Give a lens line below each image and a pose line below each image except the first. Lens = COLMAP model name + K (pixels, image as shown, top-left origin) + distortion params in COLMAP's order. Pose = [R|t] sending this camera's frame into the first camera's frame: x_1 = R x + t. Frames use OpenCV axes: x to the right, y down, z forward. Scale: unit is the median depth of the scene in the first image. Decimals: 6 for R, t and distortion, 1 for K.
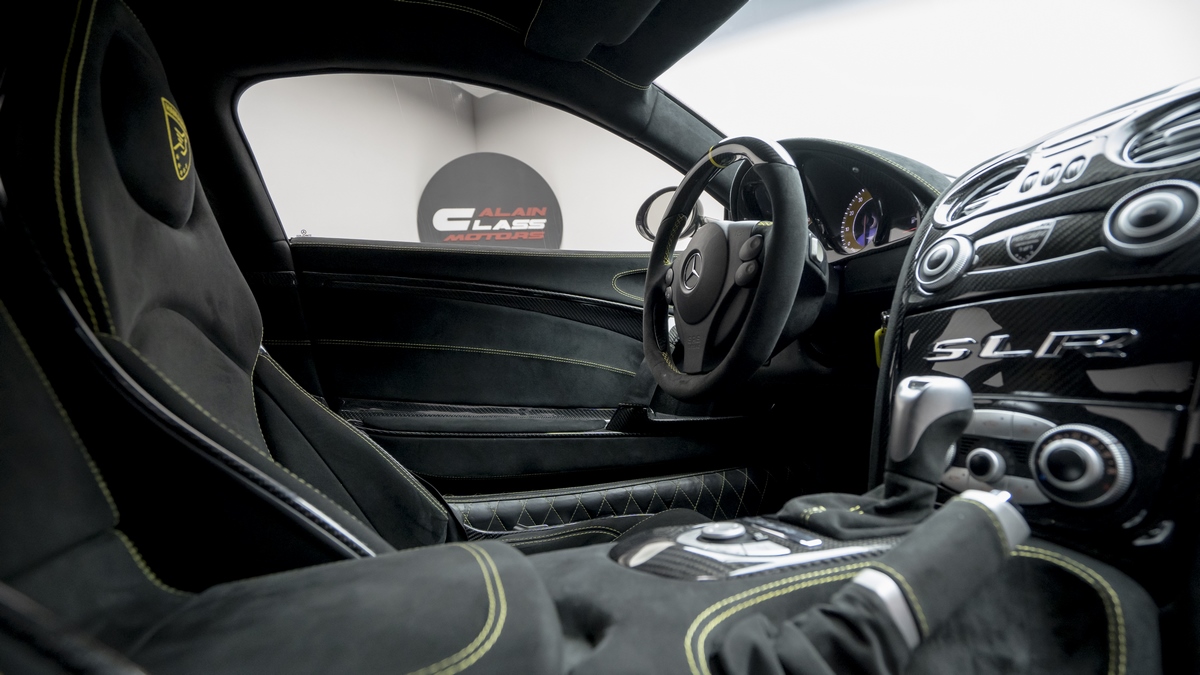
lens RADIAL K [[558.8, 0, 585.3], [0, 558.8, 340.3], [0, 0, 1]] dist [-0.051673, 0.023303]
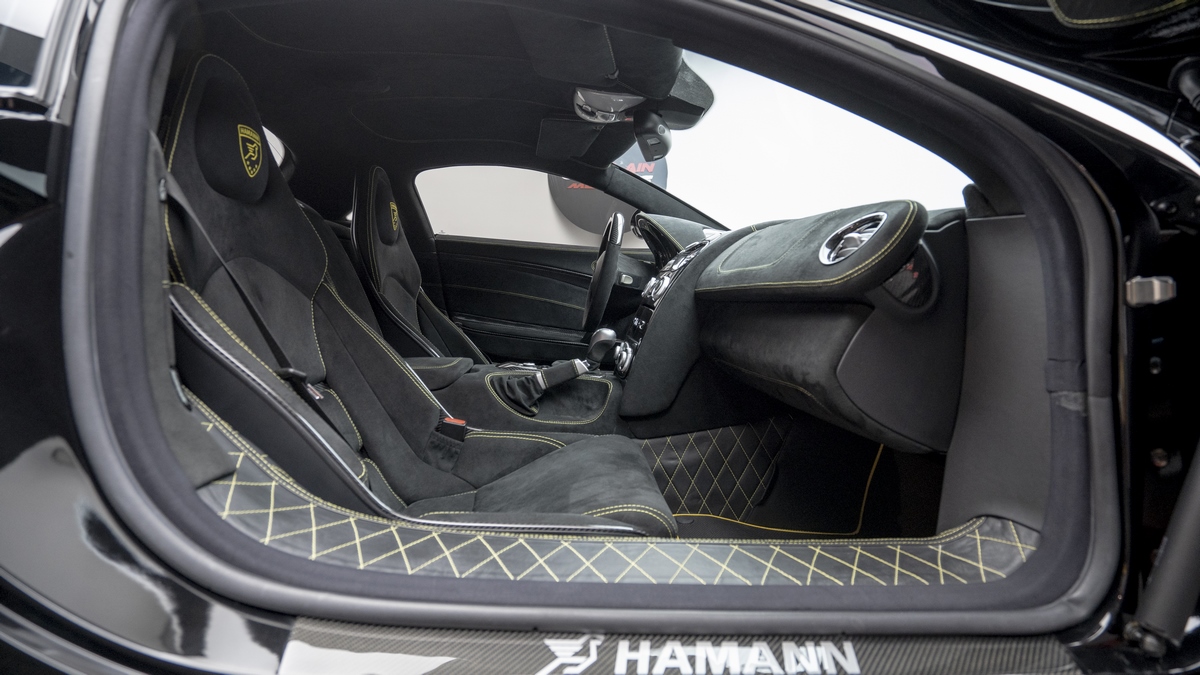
lens RADIAL K [[558.8, 0, 585.3], [0, 558.8, 340.3], [0, 0, 1]] dist [-0.051673, 0.023303]
pose [[0.959792, 0.124681, -0.251502, 0.589862], [-0.088727, 0.984759, 0.149588, -0.150517], [0.266320, -0.121258, 0.956227, -0.919936]]
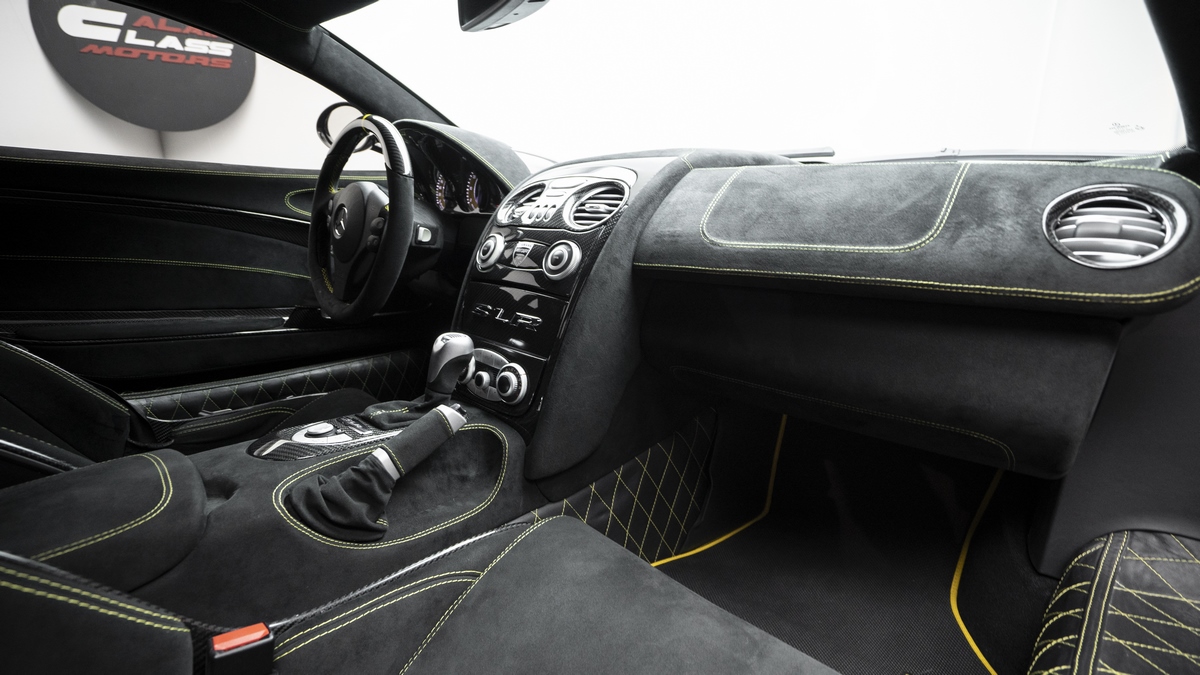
lens RADIAL K [[558.8, 0, 585.3], [0, 558.8, 340.3], [0, 0, 1]] dist [-0.051673, 0.023303]
pose [[0.891531, -0.034300, 0.451659, 0.086465], [-0.090095, 0.963778, 0.251030, -0.183730], [-0.443910, -0.264493, 0.856147, -0.334007]]
